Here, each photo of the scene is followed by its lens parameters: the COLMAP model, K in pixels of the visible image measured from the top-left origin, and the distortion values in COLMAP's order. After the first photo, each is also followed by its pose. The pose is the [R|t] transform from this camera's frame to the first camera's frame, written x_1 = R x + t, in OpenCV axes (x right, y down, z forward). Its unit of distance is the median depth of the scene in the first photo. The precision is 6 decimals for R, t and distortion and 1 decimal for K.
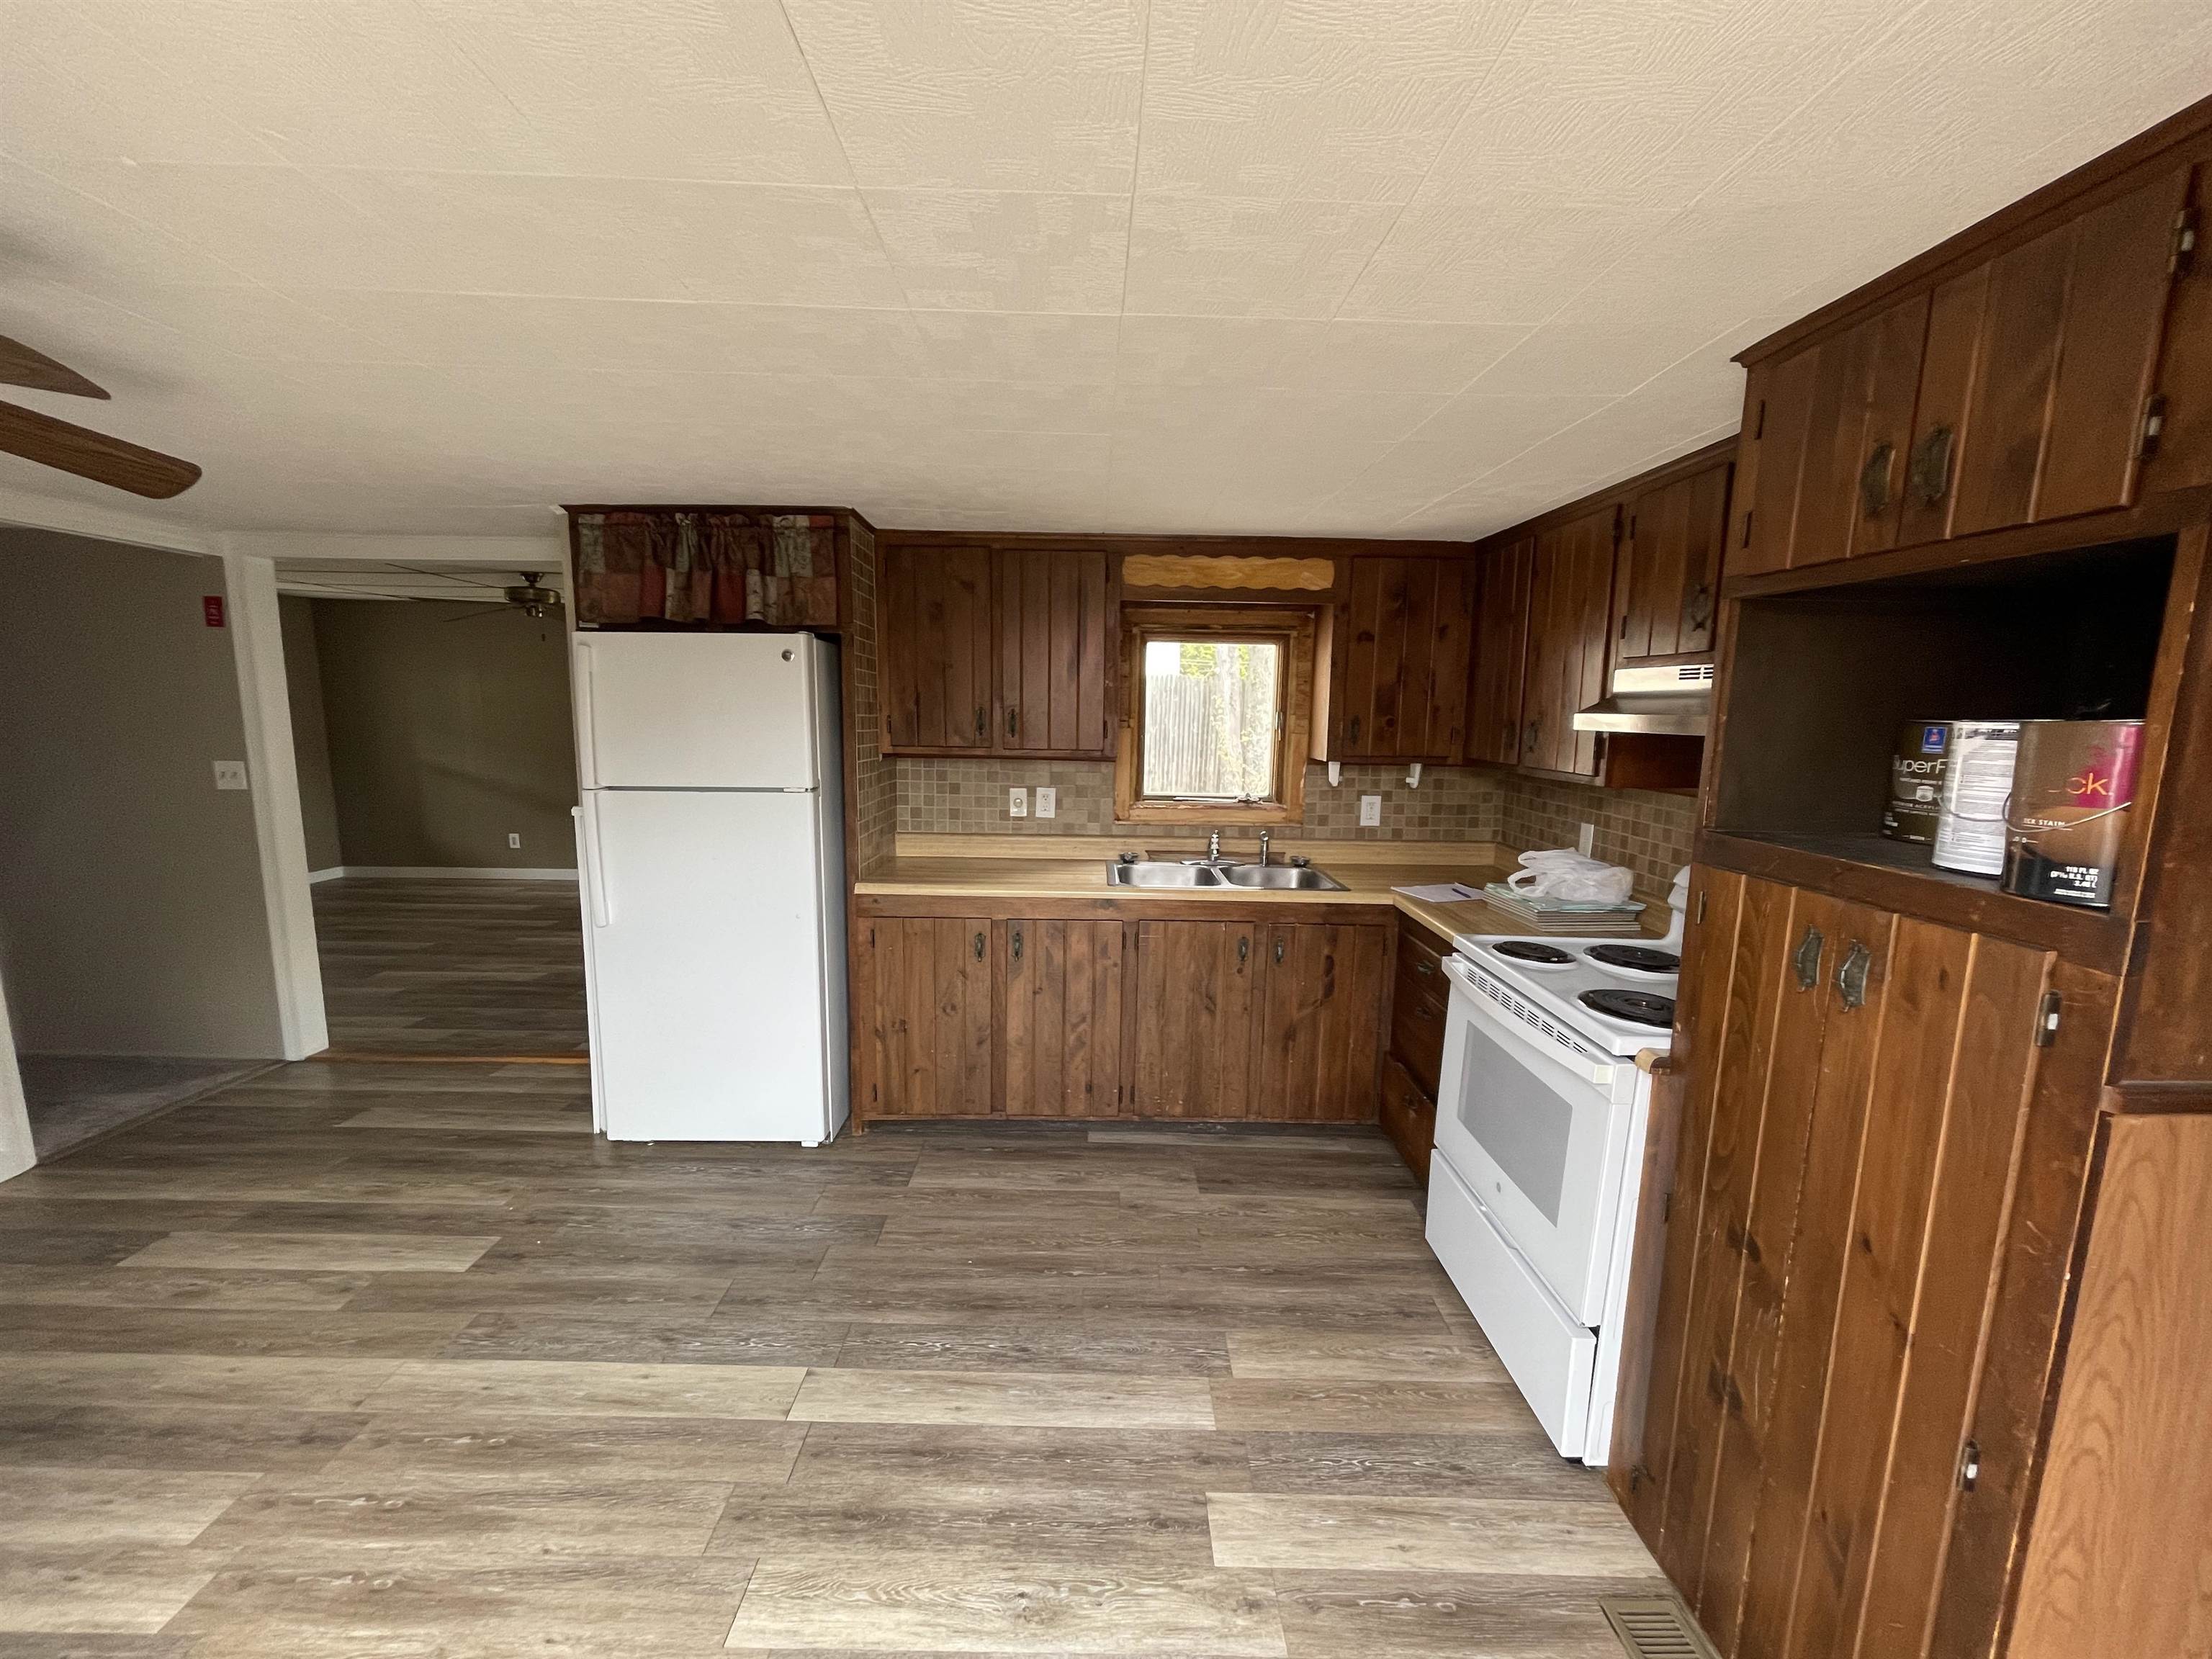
lens RADIAL K [[883.7, 0, 1089.9], [0, 883.7, 841.1], [0, 0, 1]] dist [-0.001233, 0.000001]
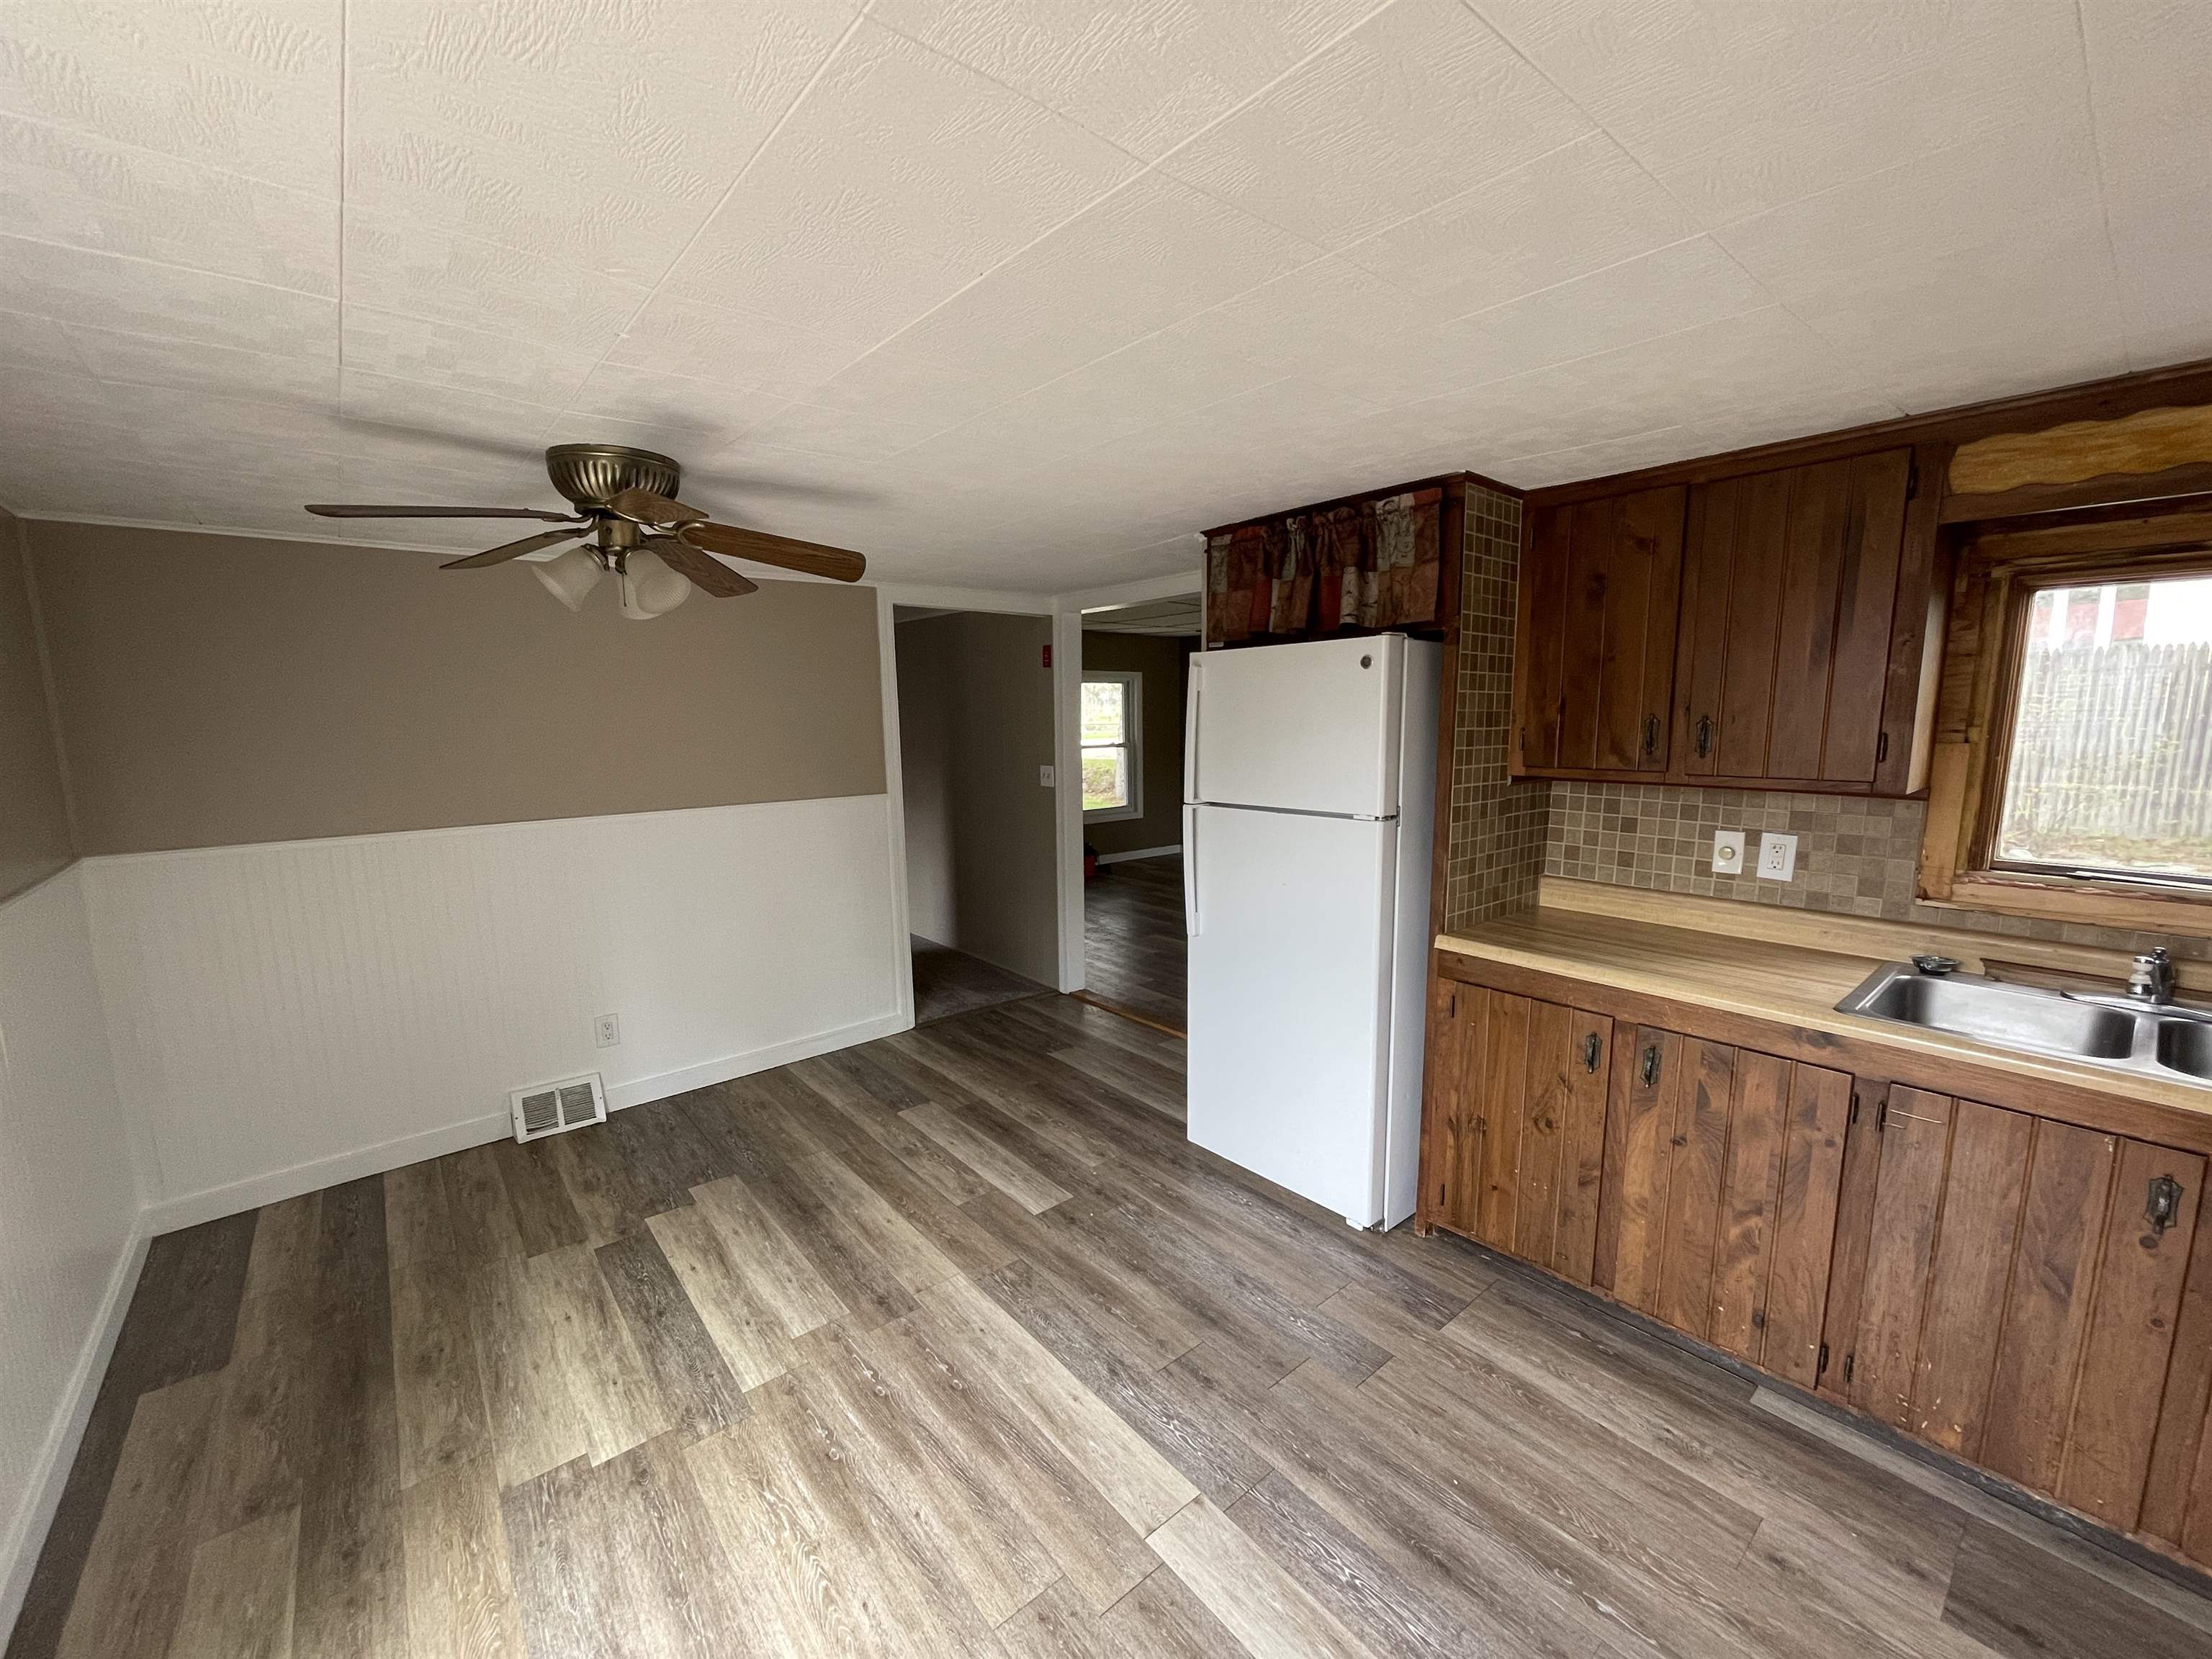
lens RADIAL K [[883.7, 0, 1110.8], [0, 883.7, 842.9], [0, 0, 1]] dist [-0.001233, 0.000001]
pose [[0.643445, 0.089664, -0.760223, 0.162840], [-0.088888, 0.995150, 0.042138, -0.047482], [0.760314, 0.040461, 0.648295, 0.252175]]
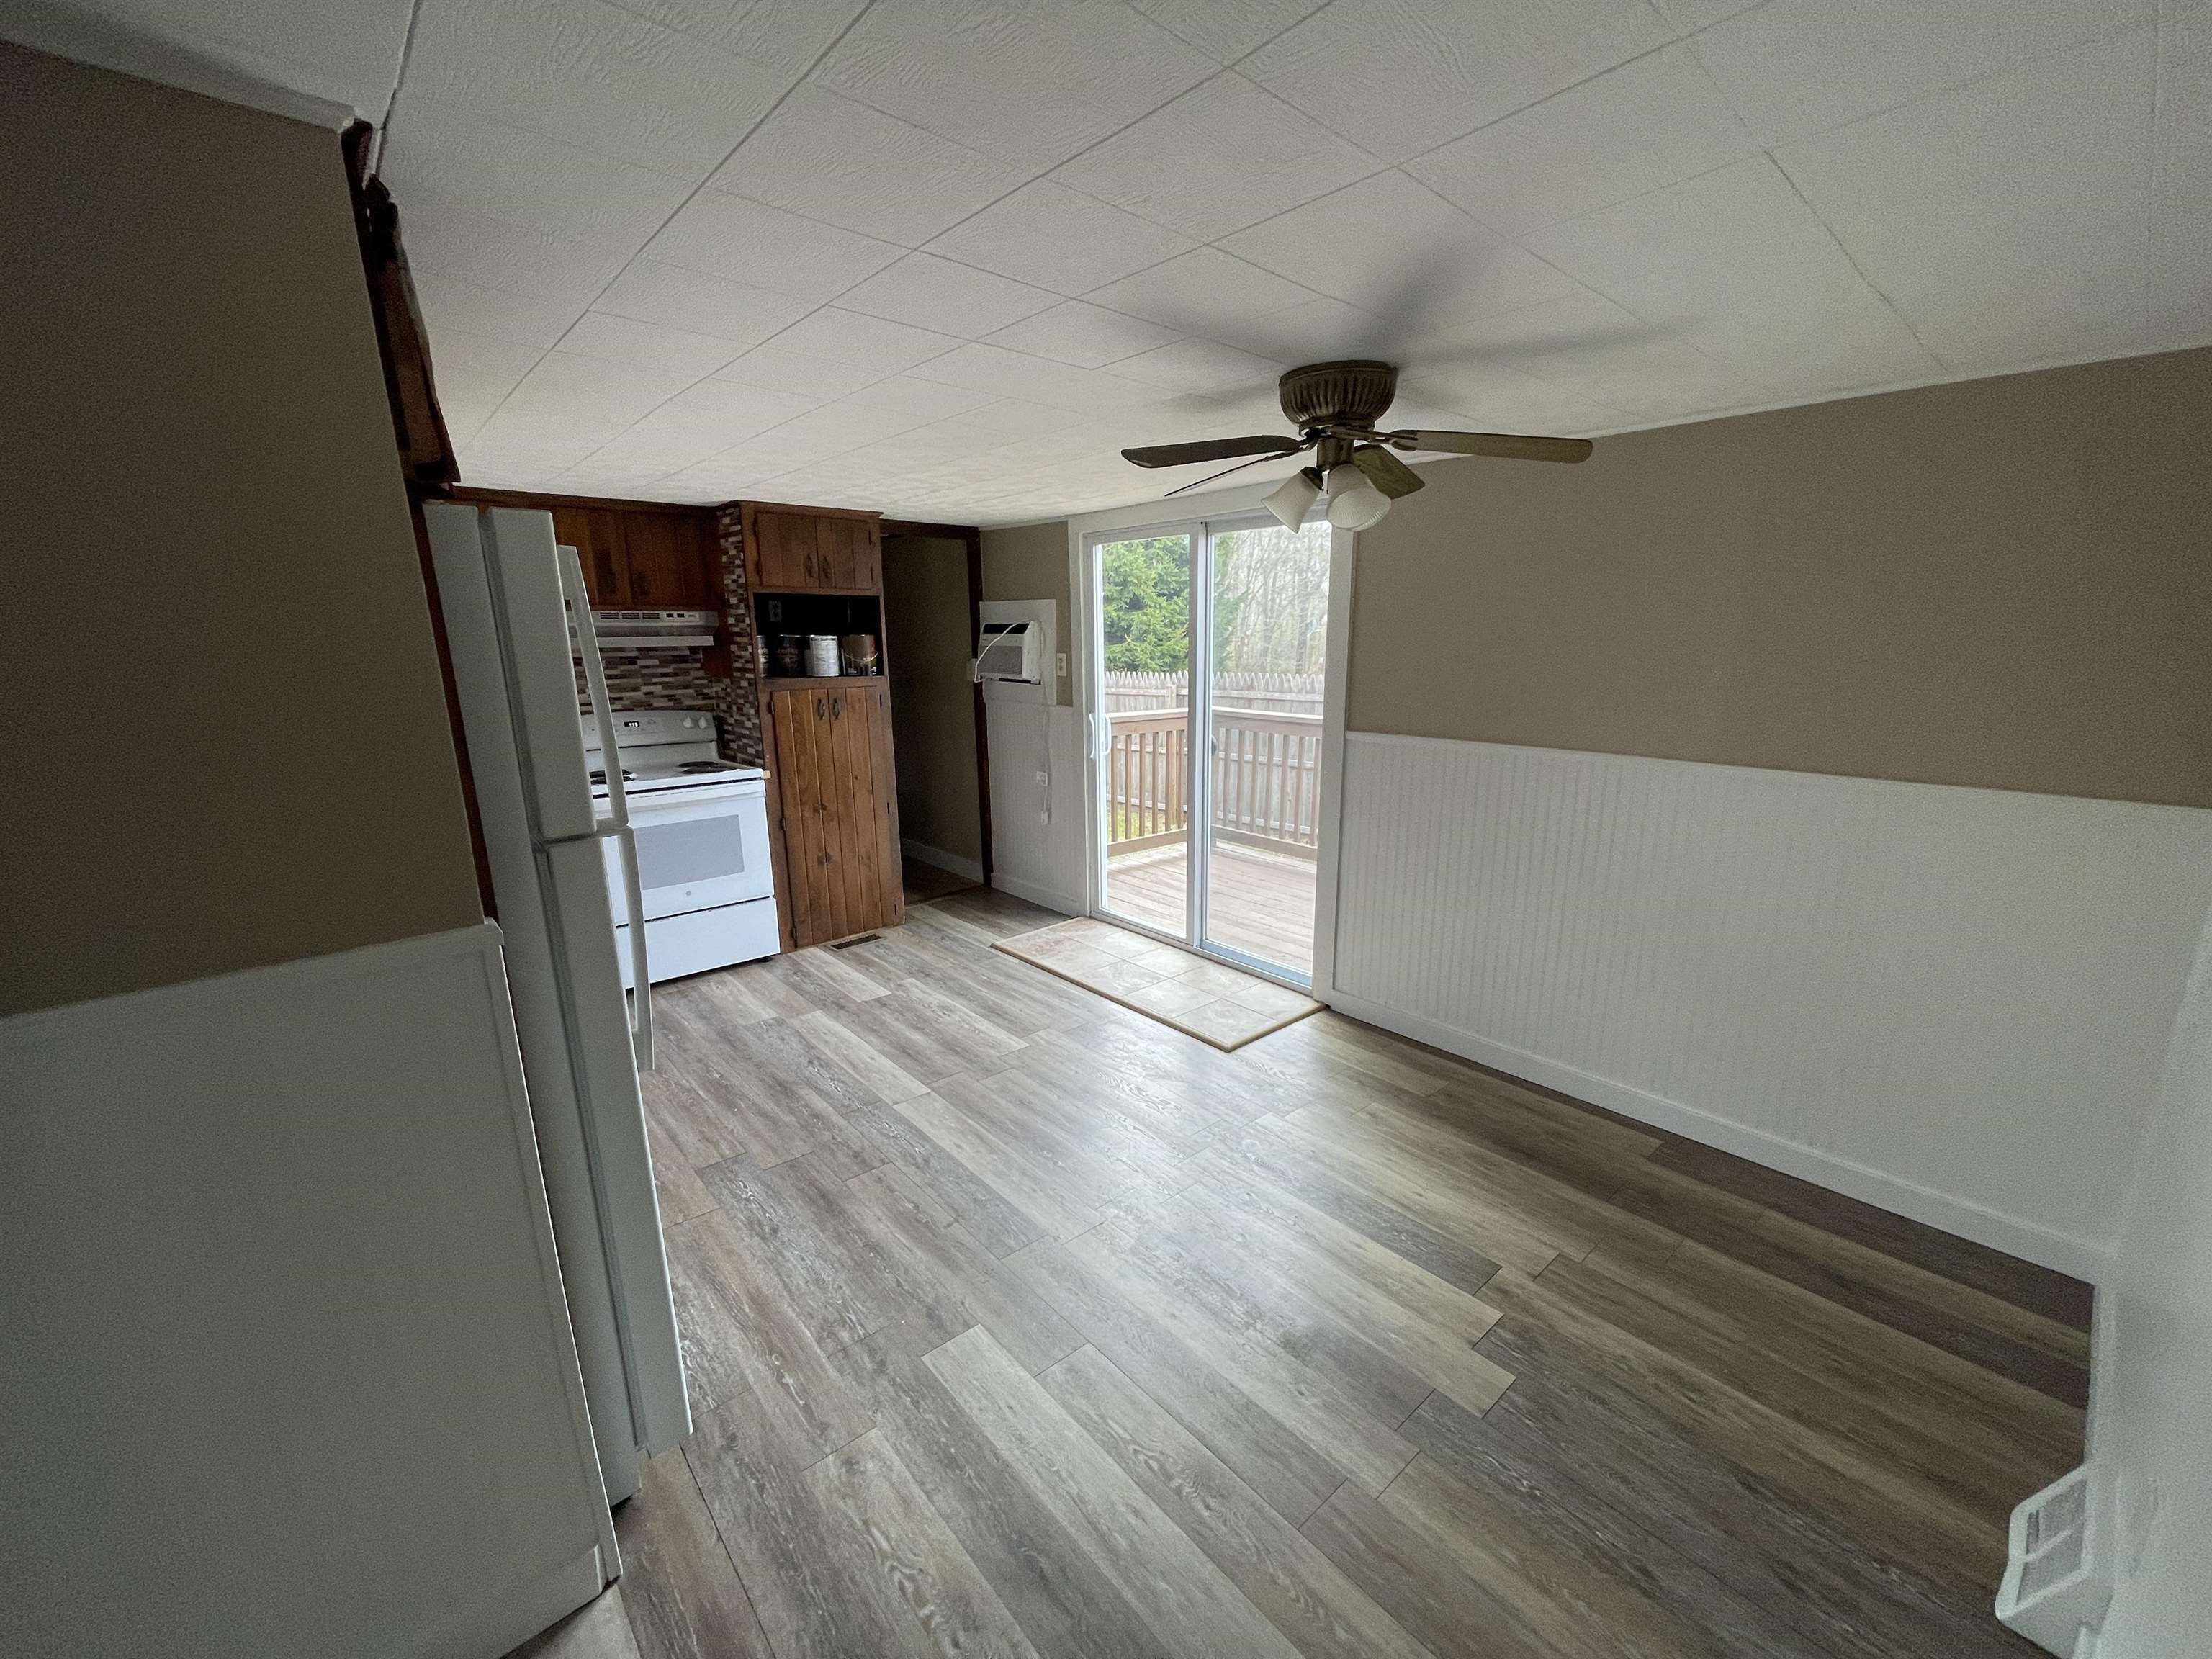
lens RADIAL K [[883.7, 0, 1101.5], [0, 883.7, 848.8], [0, 0, 1]] dist [-0.001233, 0.000001]
pose [[-0.651069, -0.198984, 0.732472, -1.103930], [0.105130, 0.932082, 0.346657, -0.191698], [-0.751703, 0.302702, -0.585930, 1.062555]]
